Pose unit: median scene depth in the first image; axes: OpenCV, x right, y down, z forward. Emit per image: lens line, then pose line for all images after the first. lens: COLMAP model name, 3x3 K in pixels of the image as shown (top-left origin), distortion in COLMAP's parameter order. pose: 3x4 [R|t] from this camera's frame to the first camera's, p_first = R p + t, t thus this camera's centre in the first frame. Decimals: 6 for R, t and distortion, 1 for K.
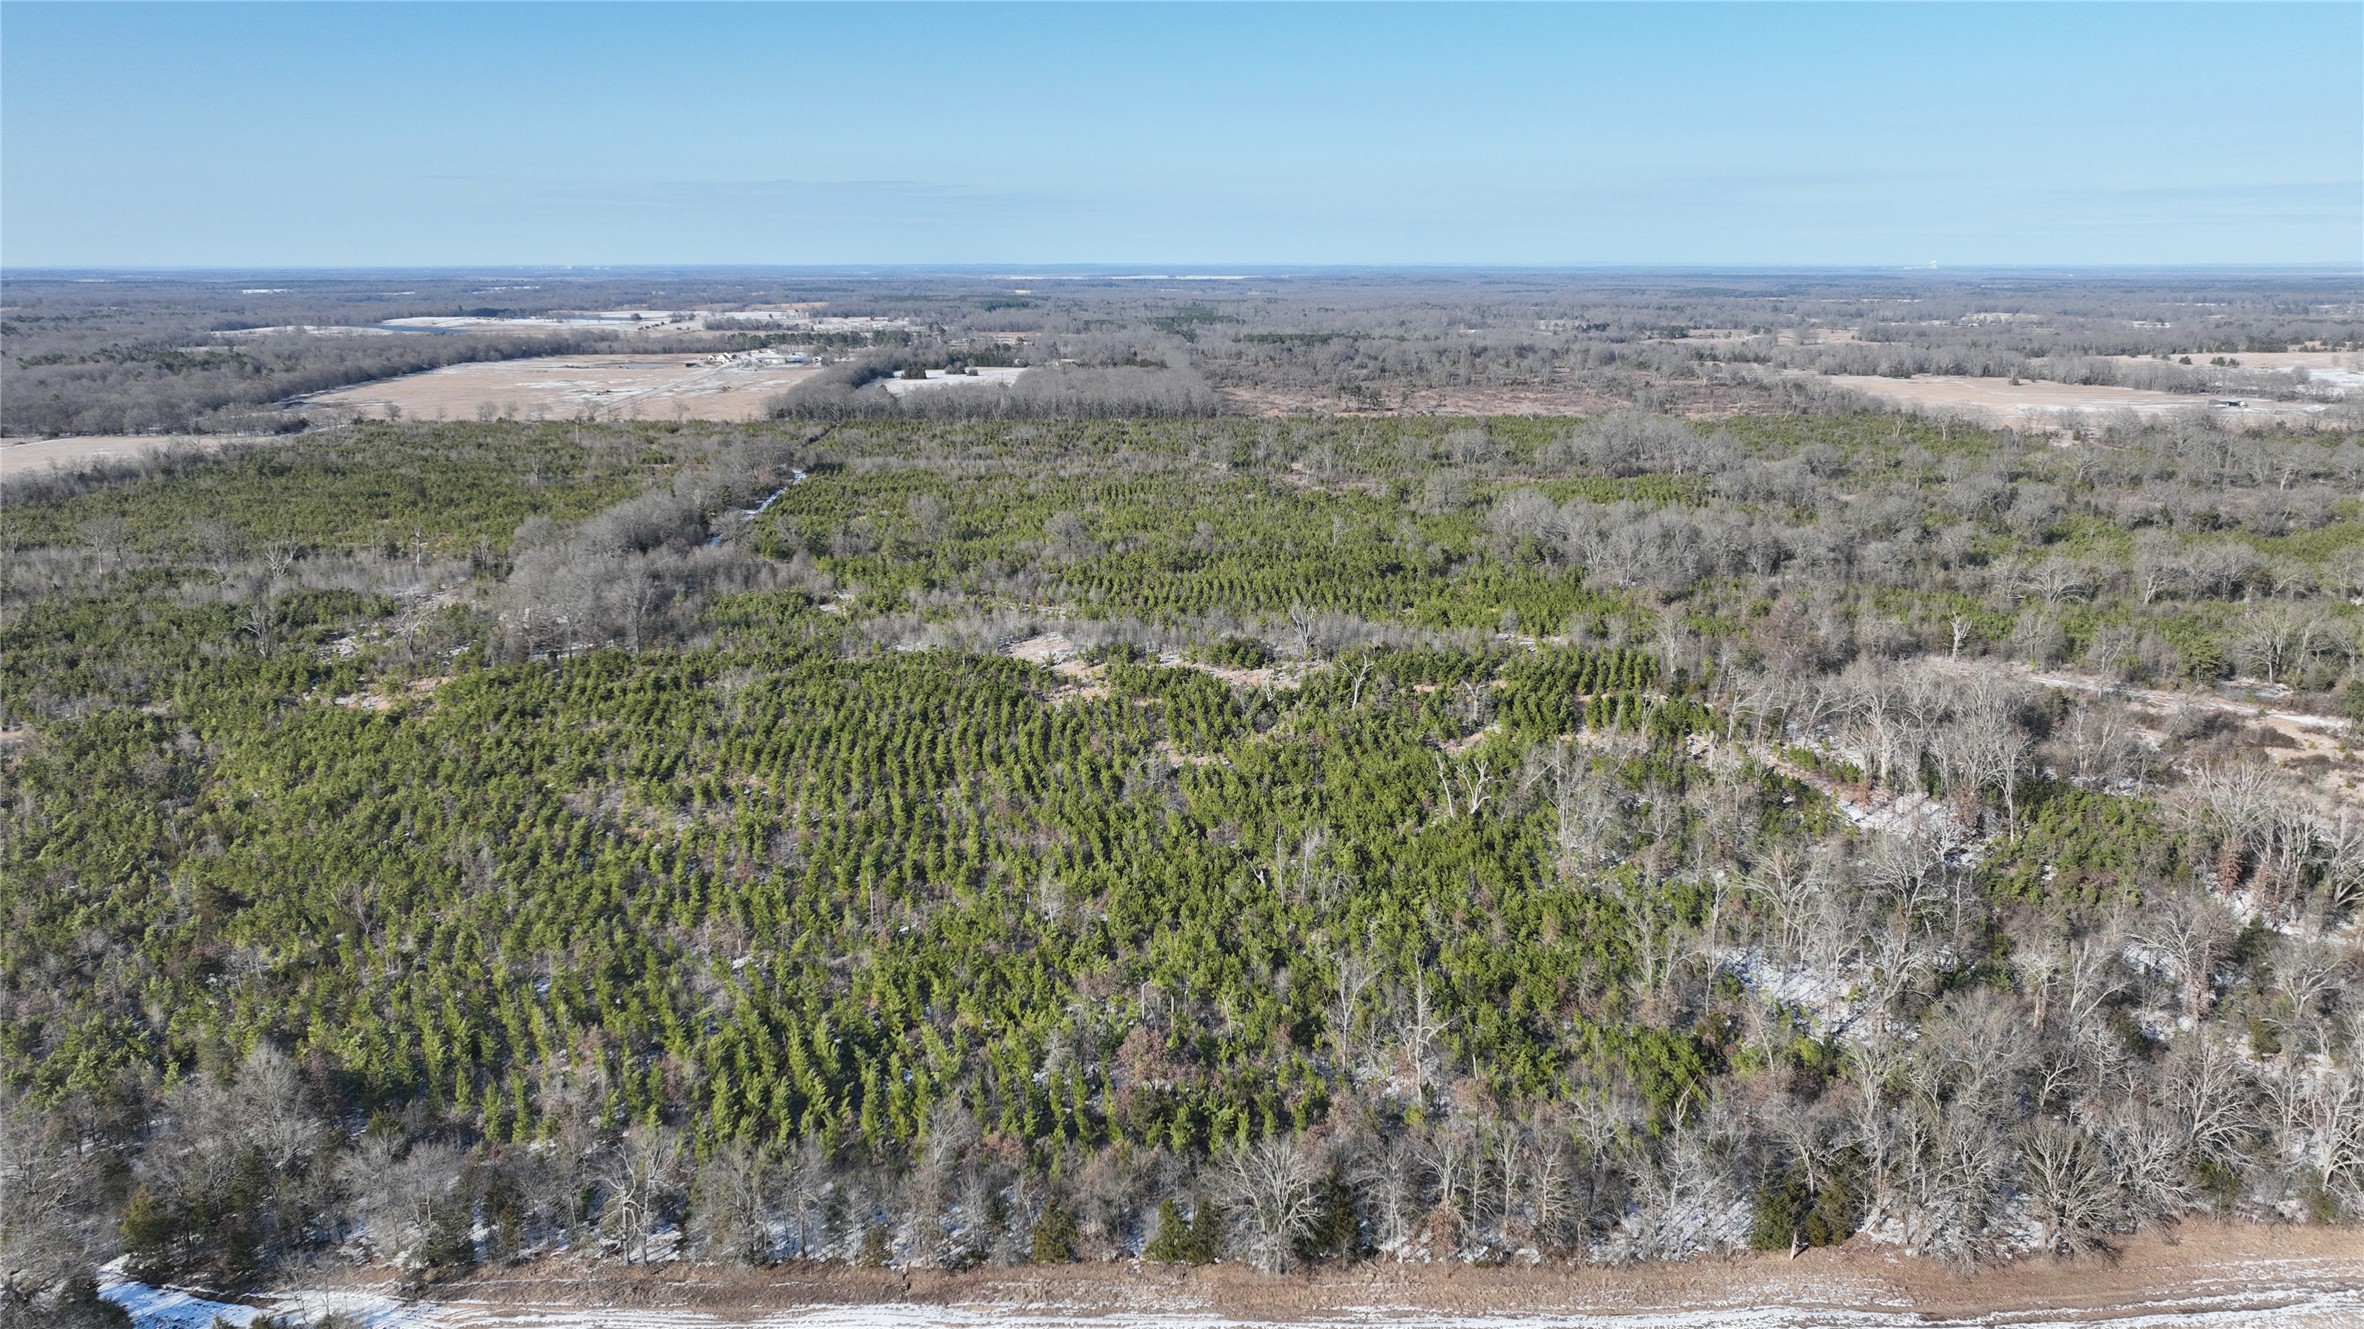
lens RADIAL K [[1658.2, 0, 1182.0], [0, 1658.2, 664.5], [0, 0, 1]] dist [-0.005740, 0.022843]
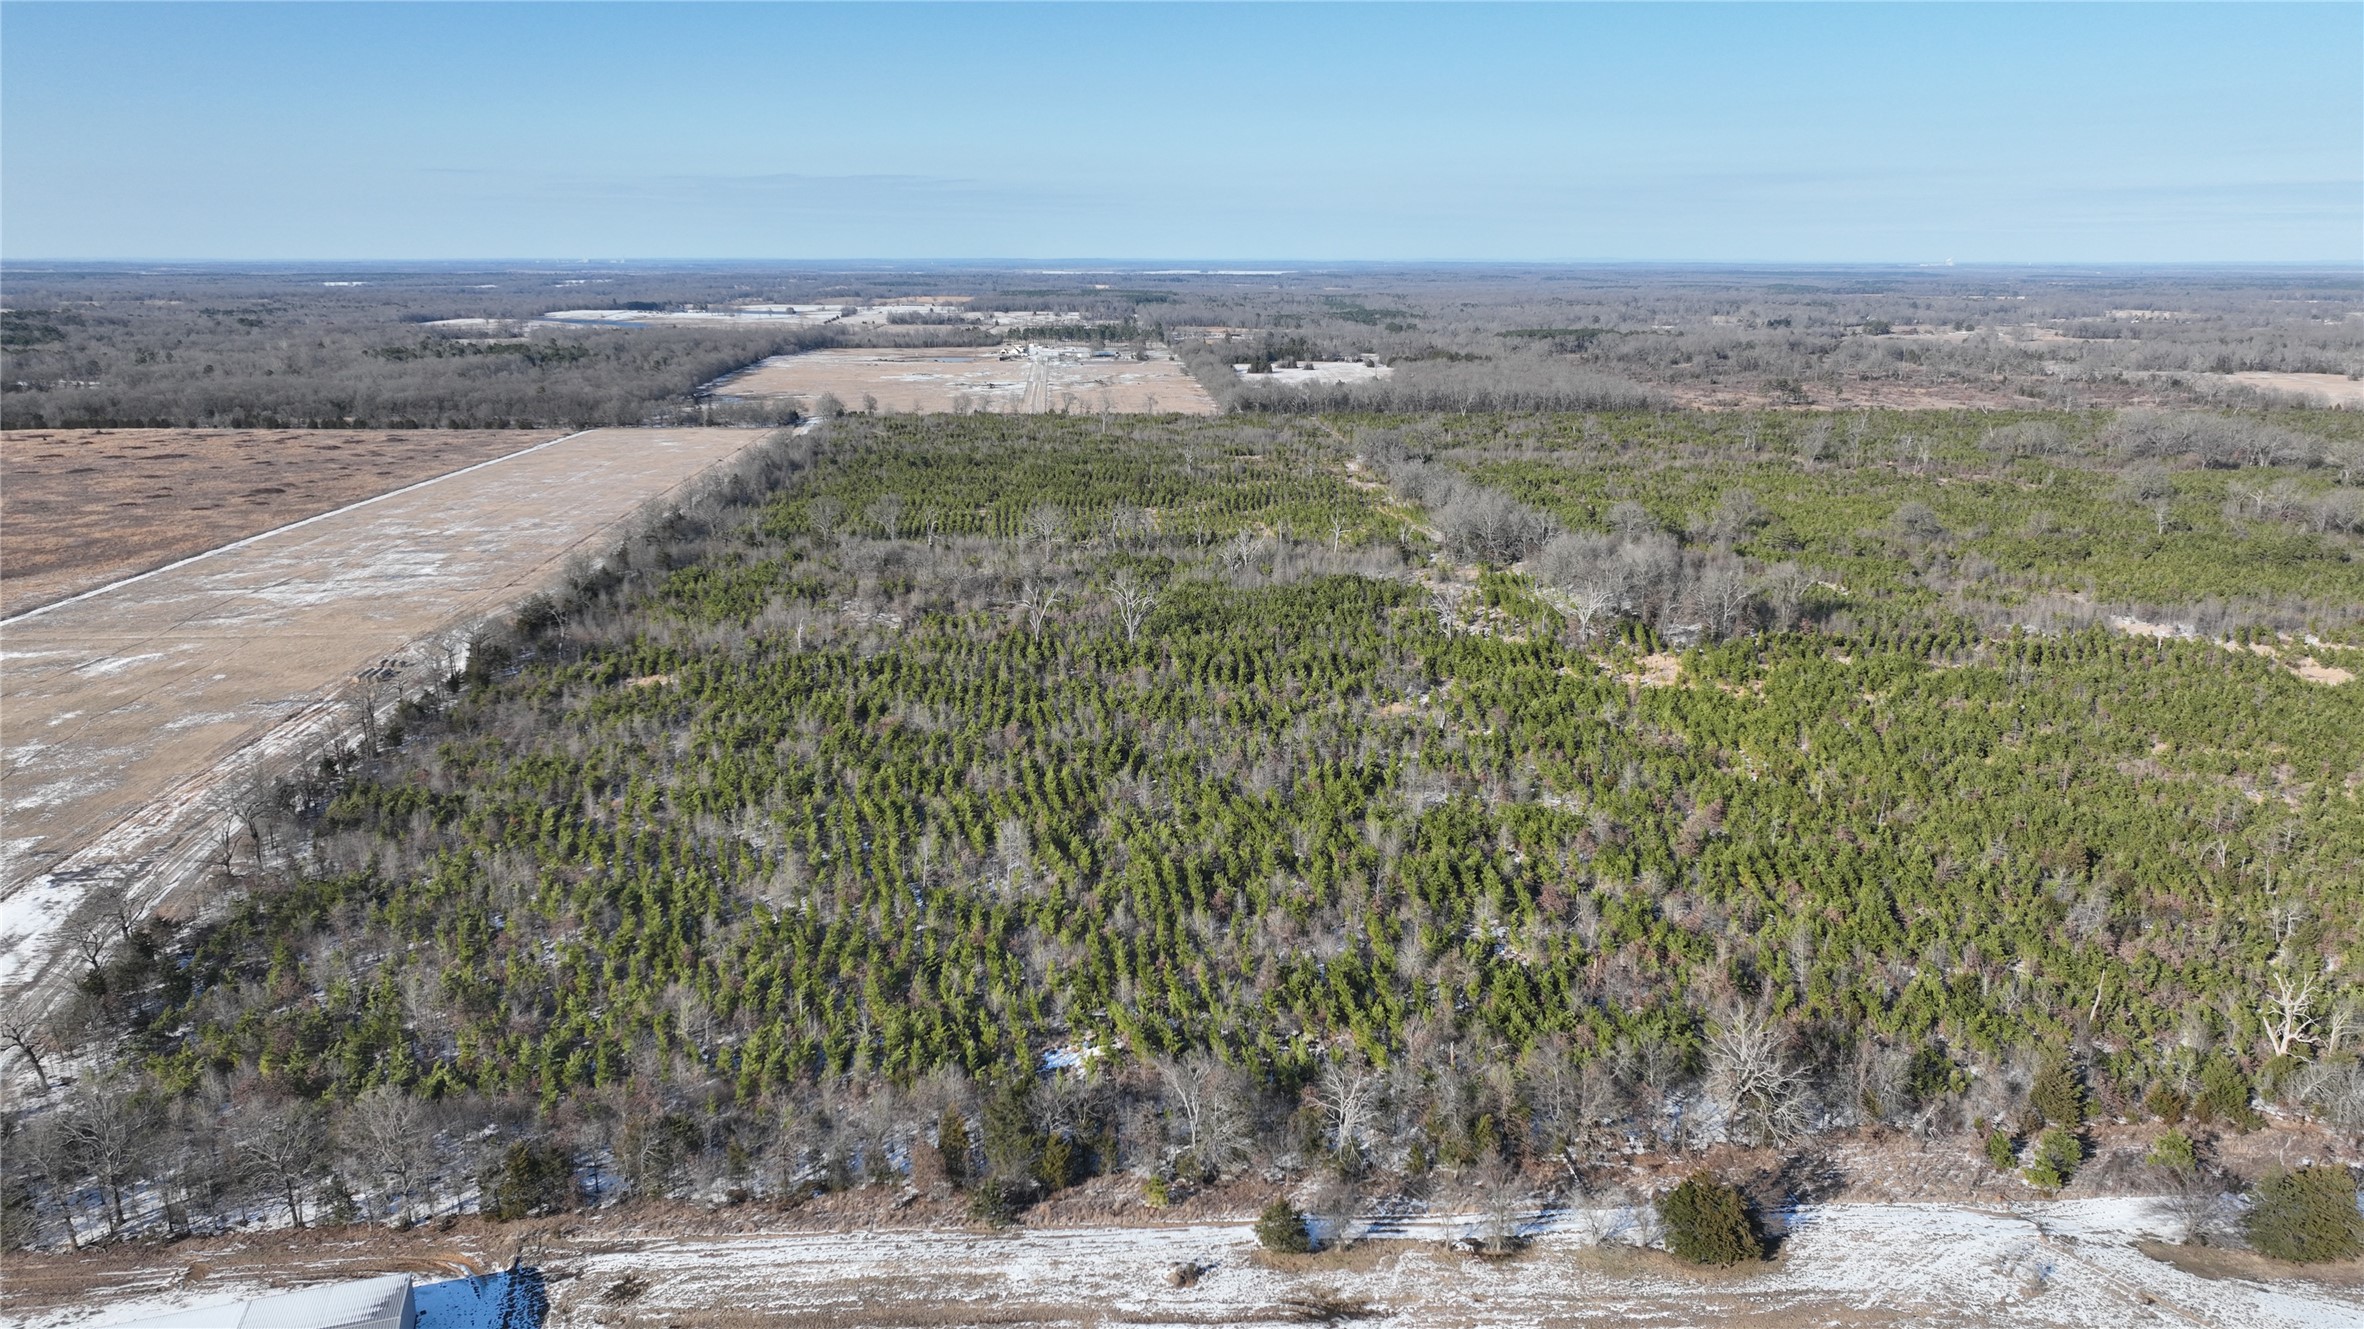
lens RADIAL K [[1658.2, 0, 1182.0], [0, 1658.2, 664.5], [0, 0, 1]] dist [-0.005740, 0.022843]
pose [[0.999988, 0.001728, 0.004652, -0.214253], [-0.001742, 0.999994, 0.002883, 0.002734], [-0.004647, -0.002891, 0.999985, -0.011861]]
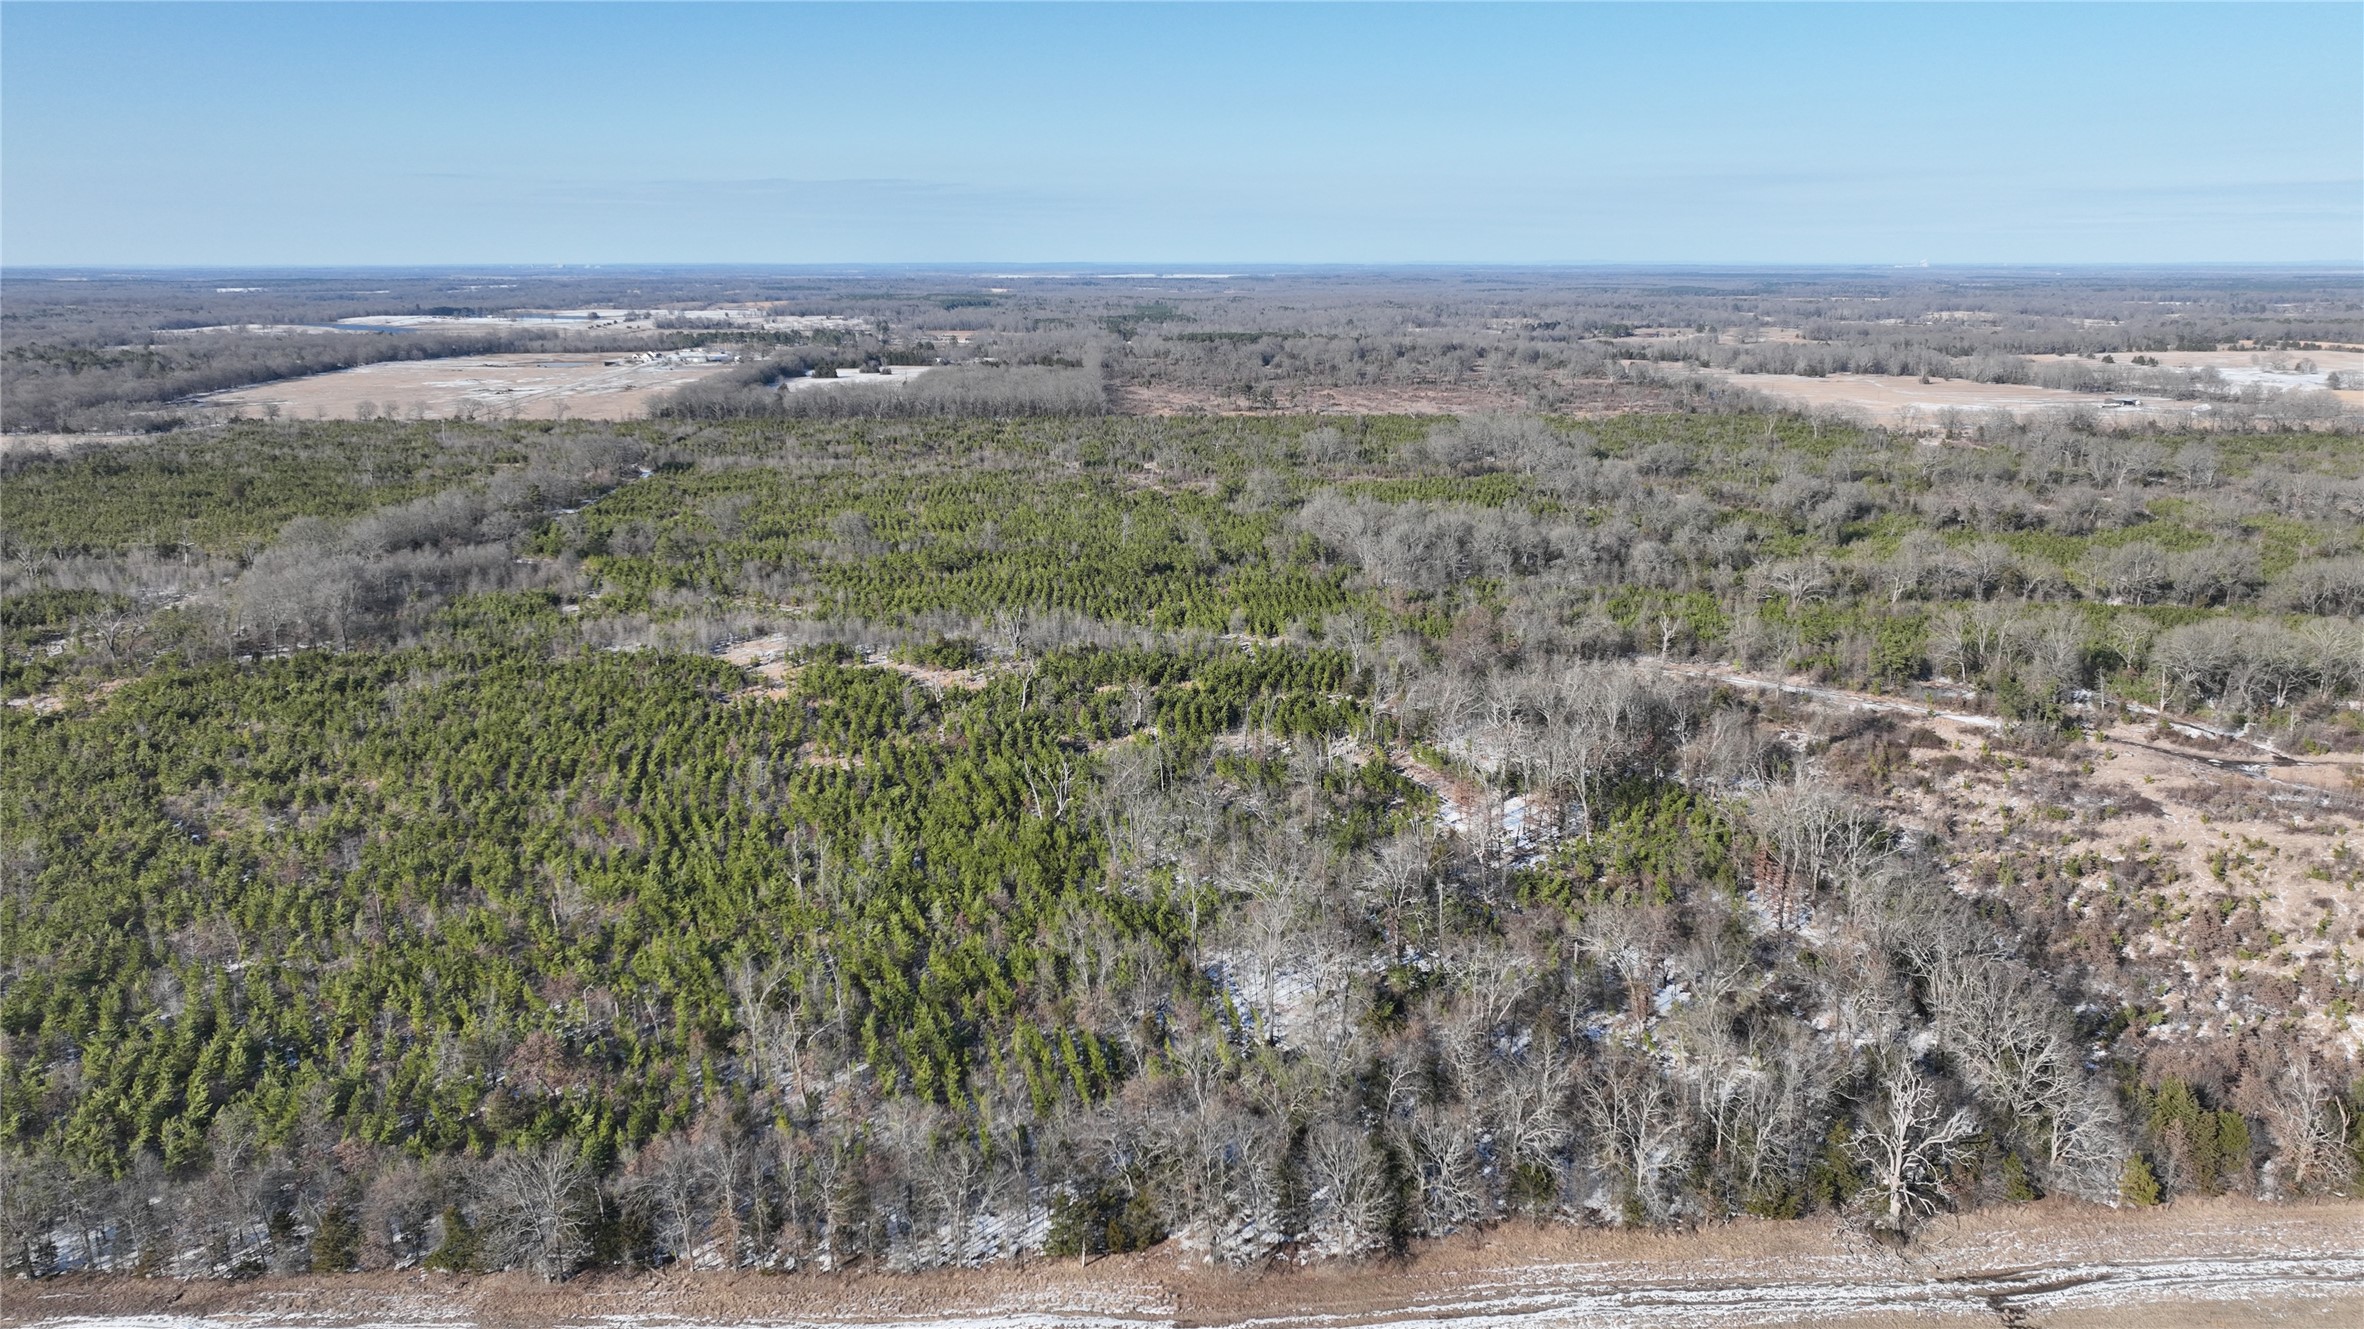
lens RADIAL K [[1658.2, 0, 1182.0], [0, 1658.2, 664.5], [0, 0, 1]] dist [-0.005740, 0.022843]
pose [[0.999999, -0.000532, 0.001637, 0.051893], [0.000530, 0.999999, 0.000877, -0.000315], [-0.001638, -0.000876, 0.999998, 0.000897]]
